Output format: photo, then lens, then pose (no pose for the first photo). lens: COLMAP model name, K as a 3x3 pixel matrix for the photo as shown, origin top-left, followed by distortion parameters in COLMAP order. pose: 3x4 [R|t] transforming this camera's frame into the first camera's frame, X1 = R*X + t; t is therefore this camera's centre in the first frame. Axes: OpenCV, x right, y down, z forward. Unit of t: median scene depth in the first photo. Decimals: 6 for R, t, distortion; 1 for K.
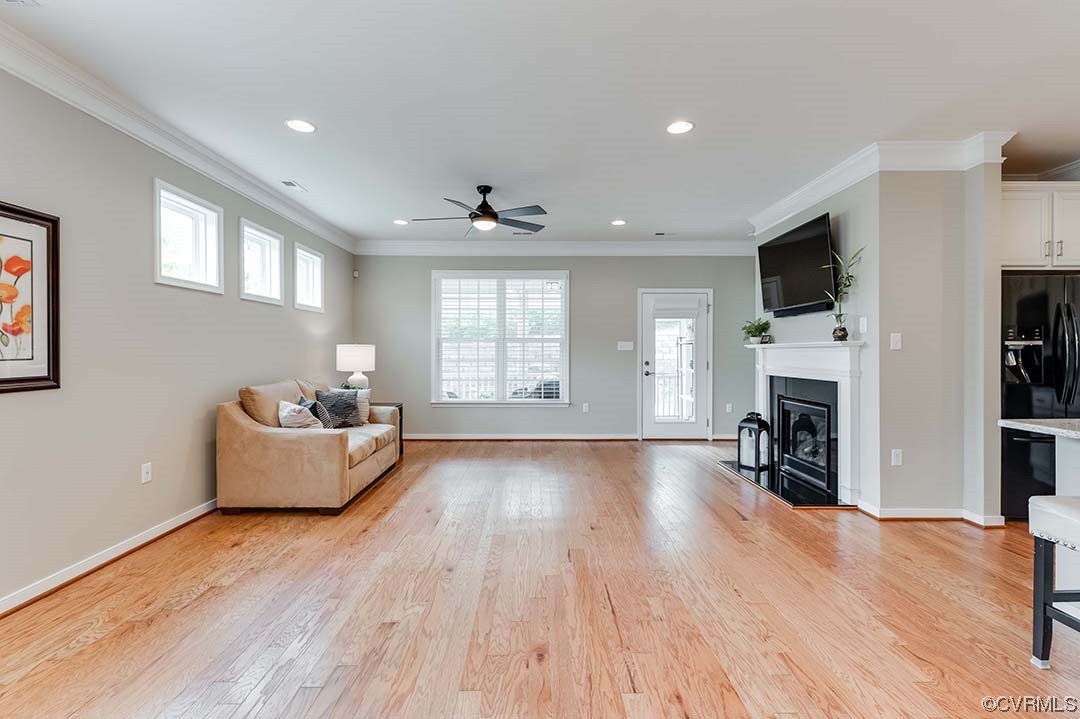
lens RADIAL K [[484.9, 0, 531.7], [0, 484.9, 354.3], [0, 0, 1]] dist [0.002650, -0.001813]
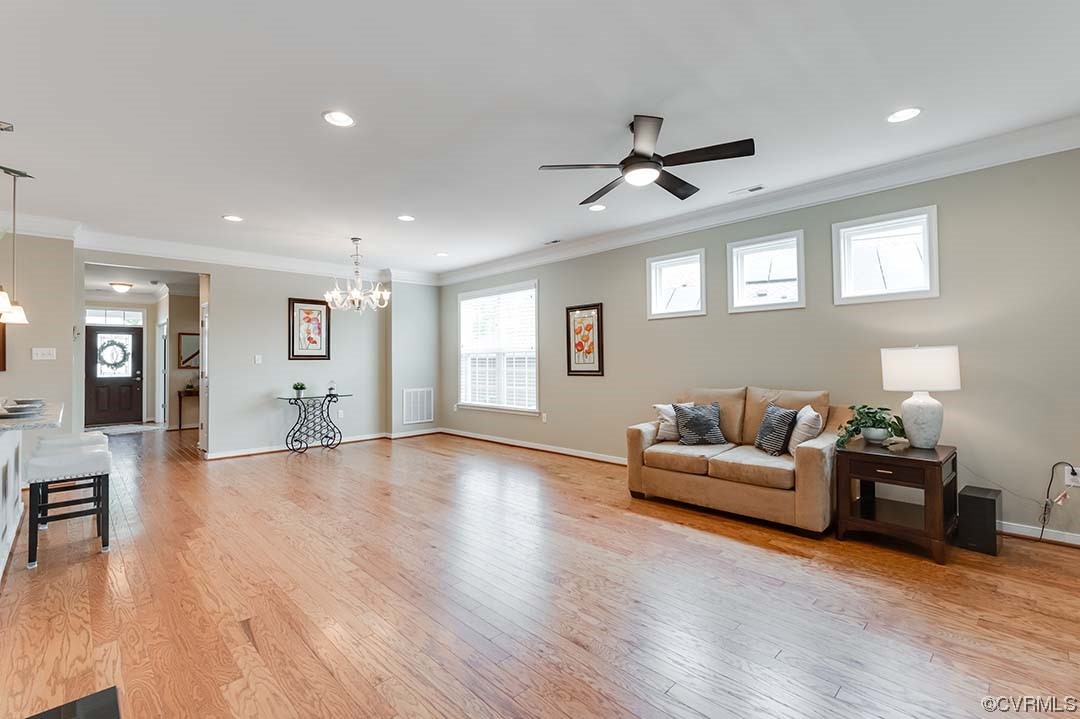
lens RADIAL K [[484.9, 0, 538.4], [0, 484.9, 356.2], [0, 0, 1]] dist [0.002650, -0.001813]
pose [[-0.716748, -0.001850, -0.697330, 0.883192], [0.002813, 0.999981, -0.005544, -0.013464], [0.697327, -0.005935, -0.716729, 2.506070]]
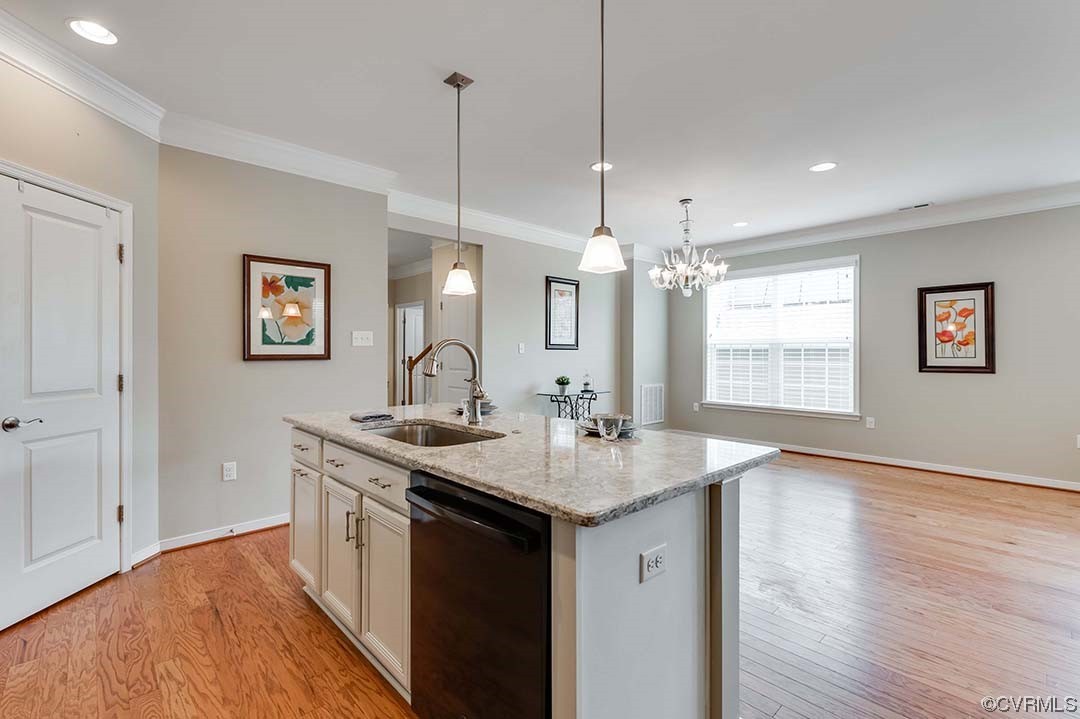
lens RADIAL K [[484.9, 0, 541.8], [0, 484.9, 352.5], [0, 0, 1]] dist [0.002650, -0.001813]
pose [[-0.729166, -0.003171, -0.684329, 1.597749], [-0.007389, 0.999967, 0.003239, -0.003802], [0.684297, 0.007419, -0.729166, 1.198164]]
